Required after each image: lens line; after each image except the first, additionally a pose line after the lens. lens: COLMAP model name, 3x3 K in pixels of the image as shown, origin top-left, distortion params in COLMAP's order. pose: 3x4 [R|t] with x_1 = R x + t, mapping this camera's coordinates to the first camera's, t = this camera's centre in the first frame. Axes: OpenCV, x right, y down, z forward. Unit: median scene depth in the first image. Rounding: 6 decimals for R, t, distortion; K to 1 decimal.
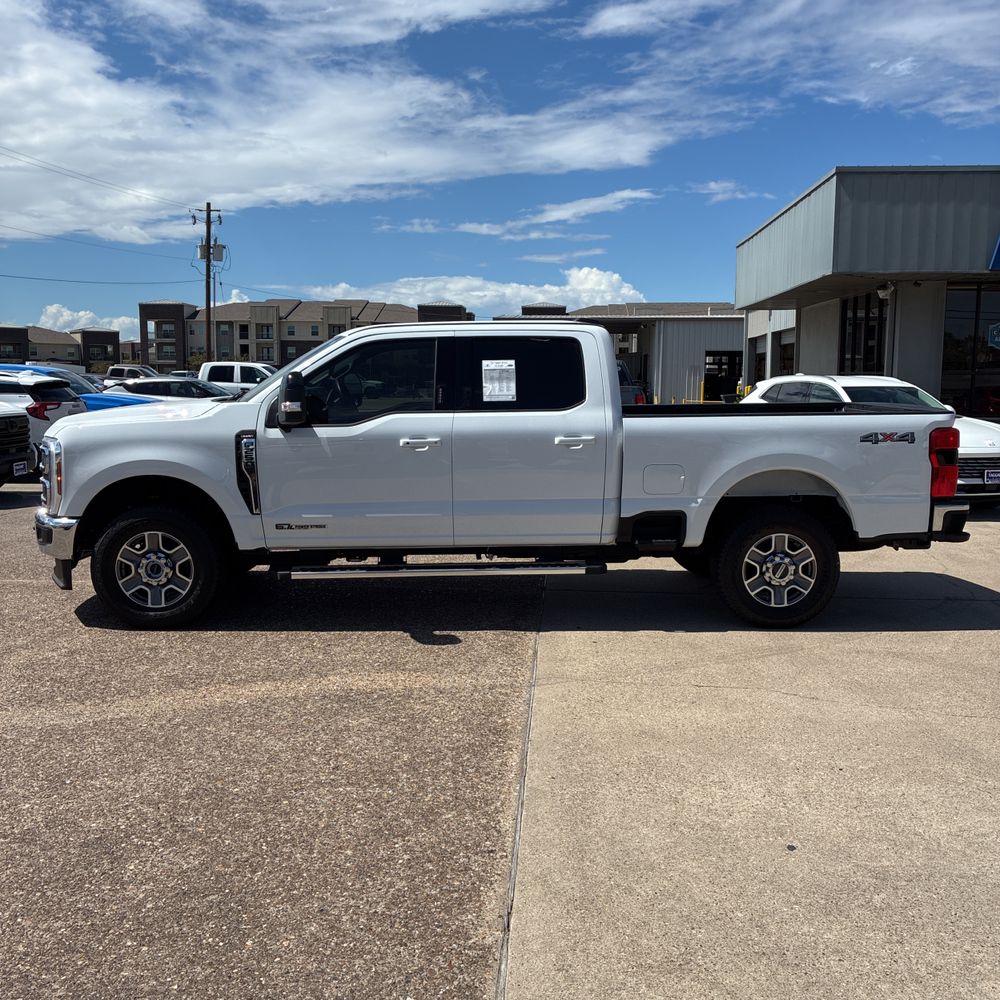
lens RADIAL K [[1005.4, 0, 499.8], [0, 1005.4, 478.2], [0, 0, 1]] dist [0.059114, -0.019843]
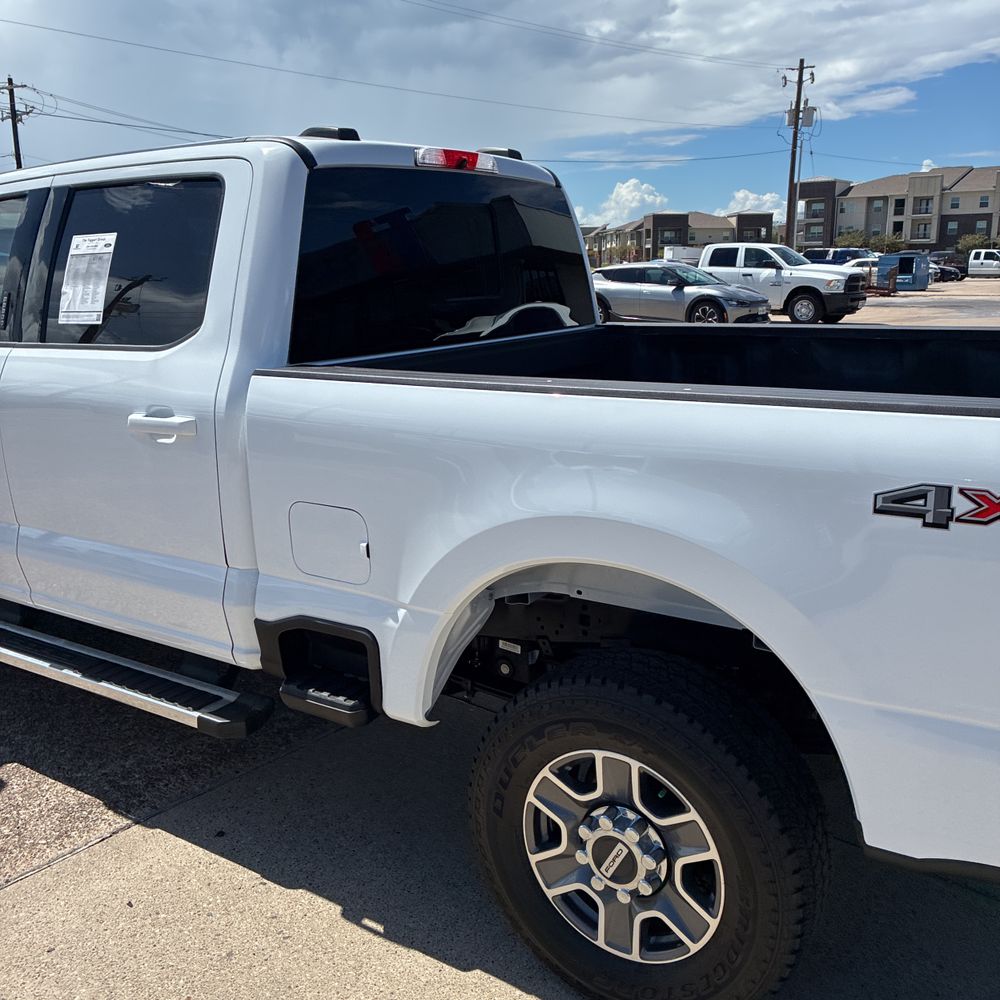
lens RADIAL K [[1012.8, 0, 502.7], [0, 1012.8, 489.8], [0, 0, 1]] dist [0.013341, 0.002751]
pose [[0.806446, 0.117356, -0.579545, 0.430484], [-0.044723, 0.989405, 0.138119, -0.073948], [0.589615, -0.085467, 0.803150, 0.725273]]
